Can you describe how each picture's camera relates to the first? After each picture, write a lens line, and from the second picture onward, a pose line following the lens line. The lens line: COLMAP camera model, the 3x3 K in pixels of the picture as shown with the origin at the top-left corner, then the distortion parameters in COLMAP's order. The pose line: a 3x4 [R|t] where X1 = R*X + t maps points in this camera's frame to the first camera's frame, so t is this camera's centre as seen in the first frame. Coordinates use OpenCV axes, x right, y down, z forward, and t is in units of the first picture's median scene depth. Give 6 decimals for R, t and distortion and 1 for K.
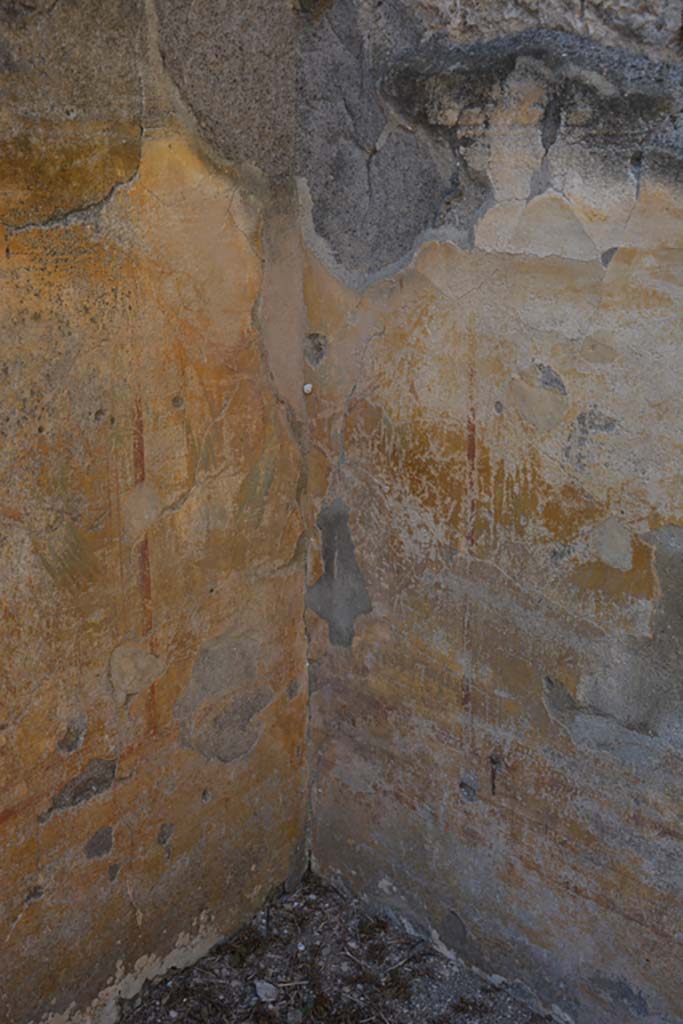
lens RADIAL K [[1108.7, 0, 339.4], [0, 1108.7, 516.8], [0, 0, 1]] dist [0.033435, 0.000000]
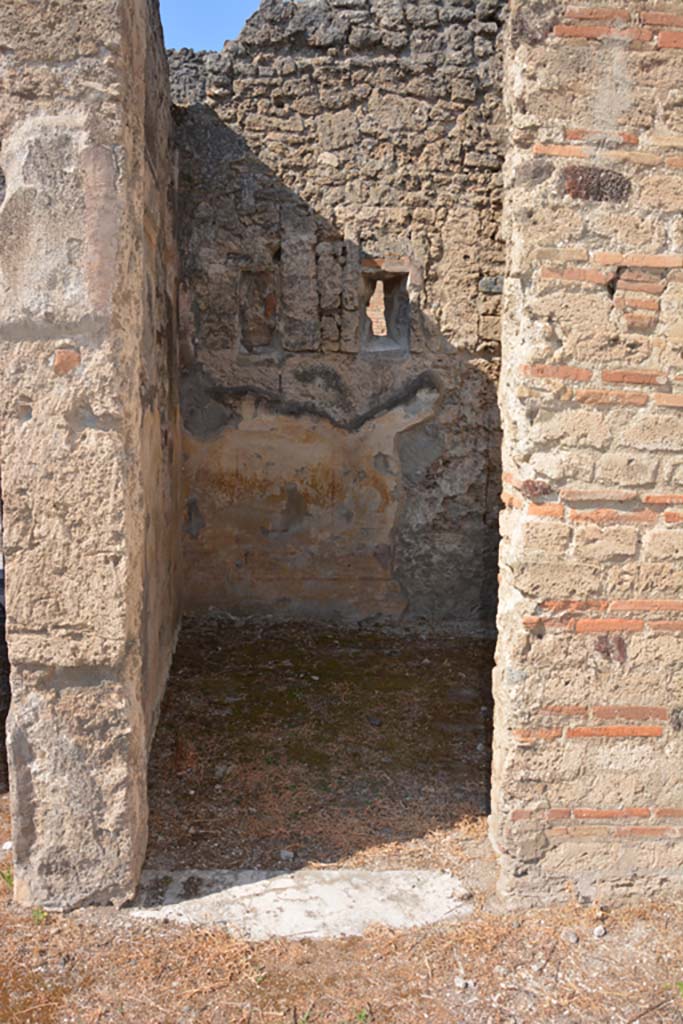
lens RADIAL K [[804.5, 0, 345.4], [0, 804.5, 516.0], [0, 0, 1]] dist [-0.163579, 0.124366]
pose [[0.678821, -0.090591, 0.728694, -1.810454], [0.216291, 0.973003, -0.080524, 0.416485], [-0.701726, 0.212271, 0.680089, -1.317871]]
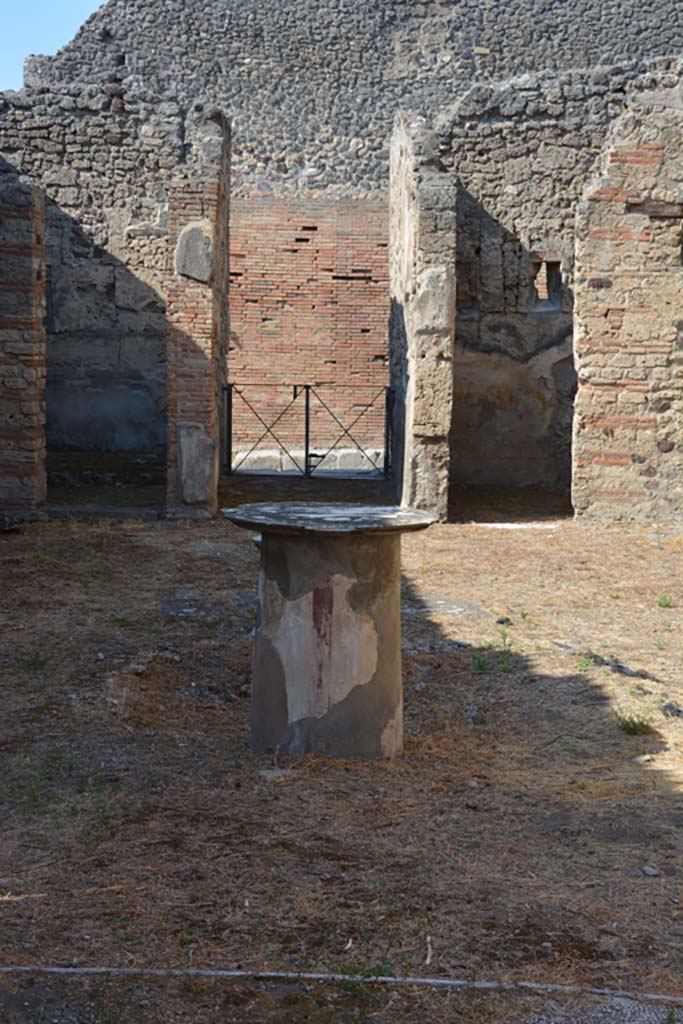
lens RADIAL K [[1656.4, 0, 346.4], [0, 1656.4, 515.8], [0, 0, 1]] dist [0.270363, 0.000000]
pose [[0.748678, -0.073401, 0.658858, -6.937930], [0.197625, 0.973375, -0.116127, 1.694512], [-0.632792, 0.217148, 0.743250, -5.839565]]
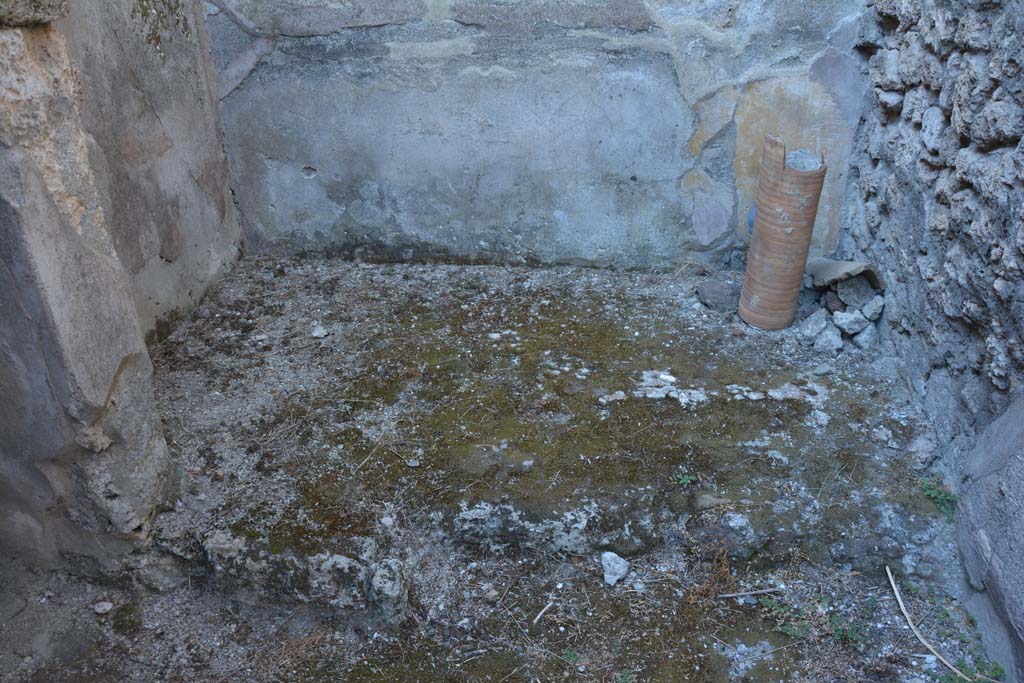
lens RADIAL K [[804.5, 0, 514.4], [0, 804.5, 349.7], [0, 0, 1]] dist [-0.163579, 0.124366]
pose [[0.810579, -0.304298, 0.500364, -2.252904], [0.211092, 0.948786, 0.235043, -0.342618], [-0.546262, -0.084898, 0.833301, 1.120595]]
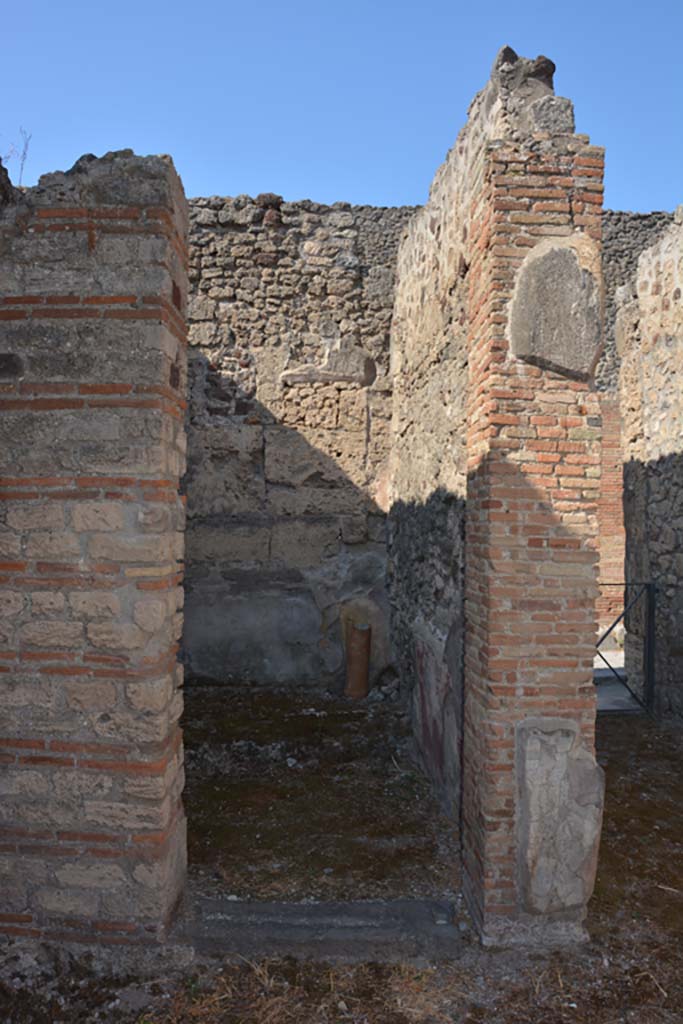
lens RADIAL K [[804.5, 0, 343.7], [0, 804.5, 518.2], [0, 0, 1]] dist [-0.163579, 0.124366]
pose [[0.704969, -0.005984, 0.709213, -3.503557], [0.226884, 0.949321, -0.217516, 0.025374], [-0.671969, 0.314251, 0.670599, -0.310719]]
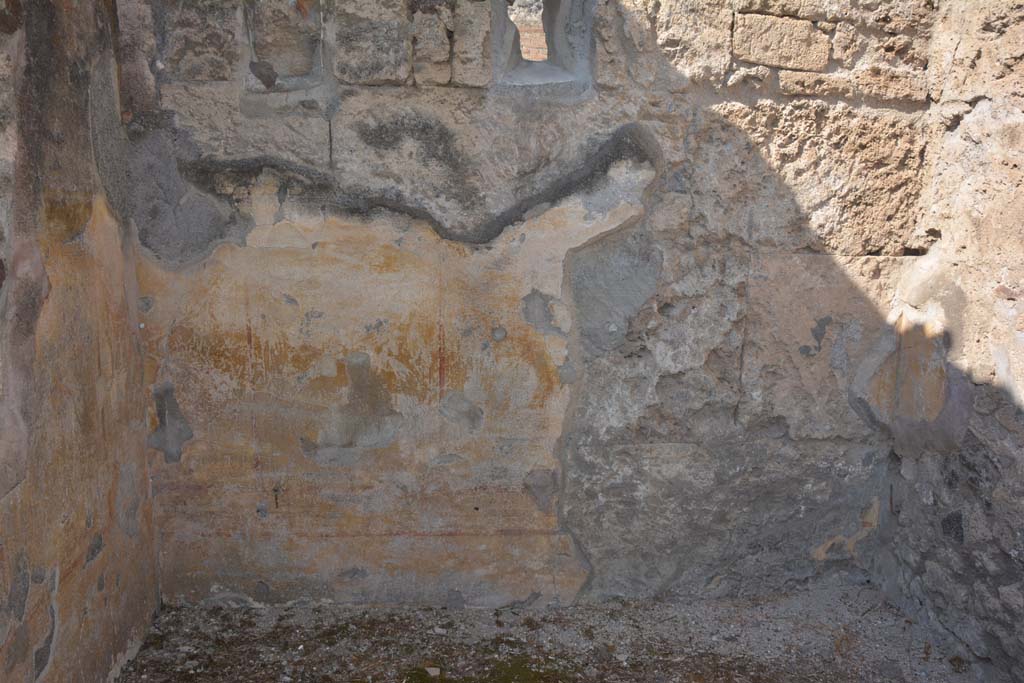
lens RADIAL K [[804.5, 0, 513.6], [0, 804.5, 351.8], [0, 0, 1]] dist [-0.163579, 0.124366]
pose [[0.669511, -0.126078, 0.732024, -0.639283], [0.222528, 0.974272, -0.035723, 0.126797], [-0.708687, 0.186813, 0.680341, -0.375981]]
